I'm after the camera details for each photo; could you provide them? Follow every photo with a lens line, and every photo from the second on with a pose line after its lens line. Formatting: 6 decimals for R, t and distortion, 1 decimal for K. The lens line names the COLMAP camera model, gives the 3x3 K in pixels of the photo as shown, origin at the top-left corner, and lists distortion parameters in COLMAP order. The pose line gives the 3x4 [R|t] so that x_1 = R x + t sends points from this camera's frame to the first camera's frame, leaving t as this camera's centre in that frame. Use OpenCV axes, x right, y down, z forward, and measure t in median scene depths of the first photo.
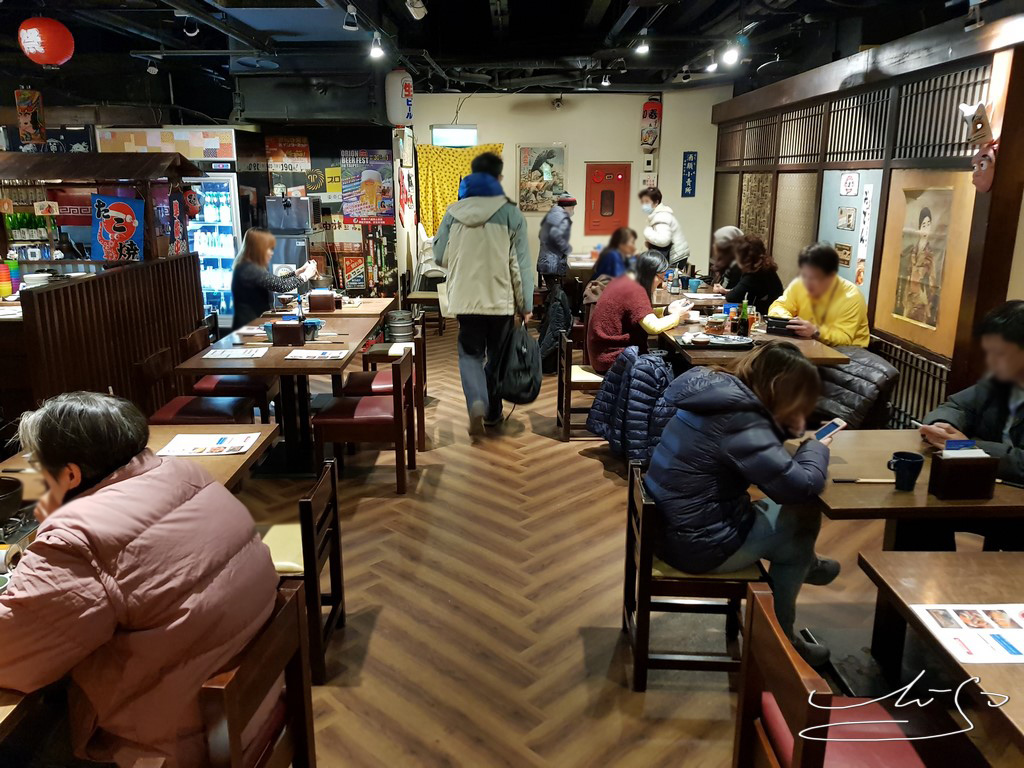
lens RADIAL K [[795.4, 0, 509.8], [0, 795.4, 379.3], [0, 0, 1]] dist [-0.005608, -0.002644]
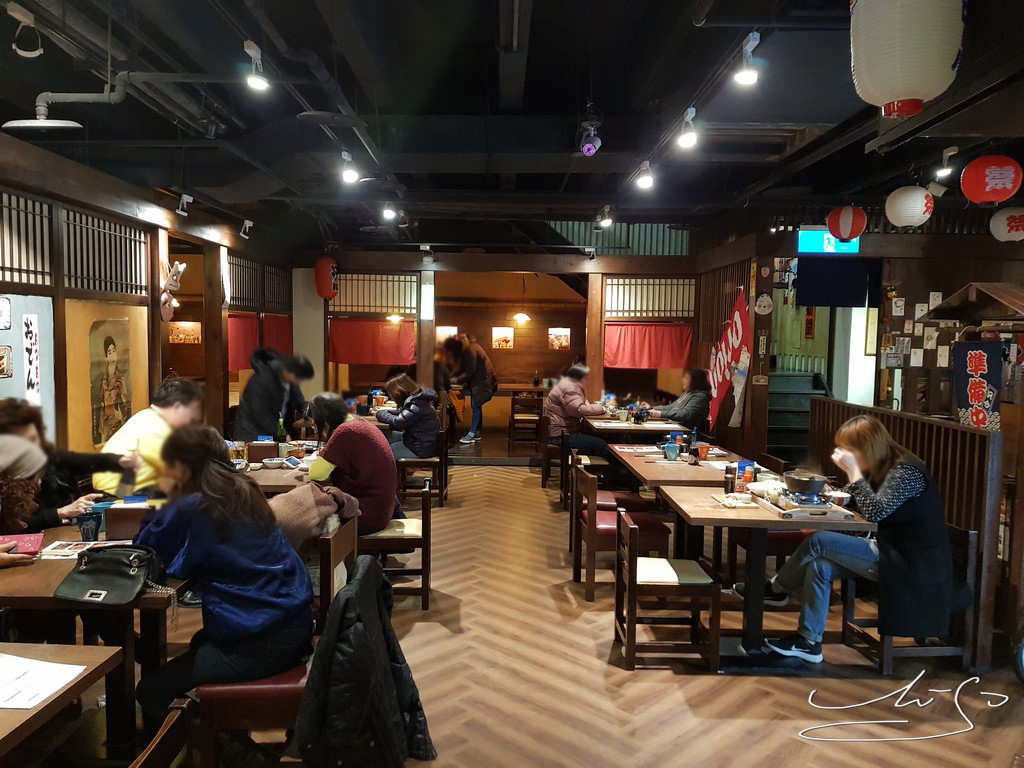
lens RADIAL K [[795.4, 0, 509.8], [0, 795.4, 385.8], [0, 0, 1]] dist [-0.005608, -0.002644]
pose [[-0.999857, -0.009743, -0.013793, -0.011046], [-0.013555, 0.950164, 0.311457, -0.486193], [0.010071, 0.311599, -0.950160, 2.008866]]
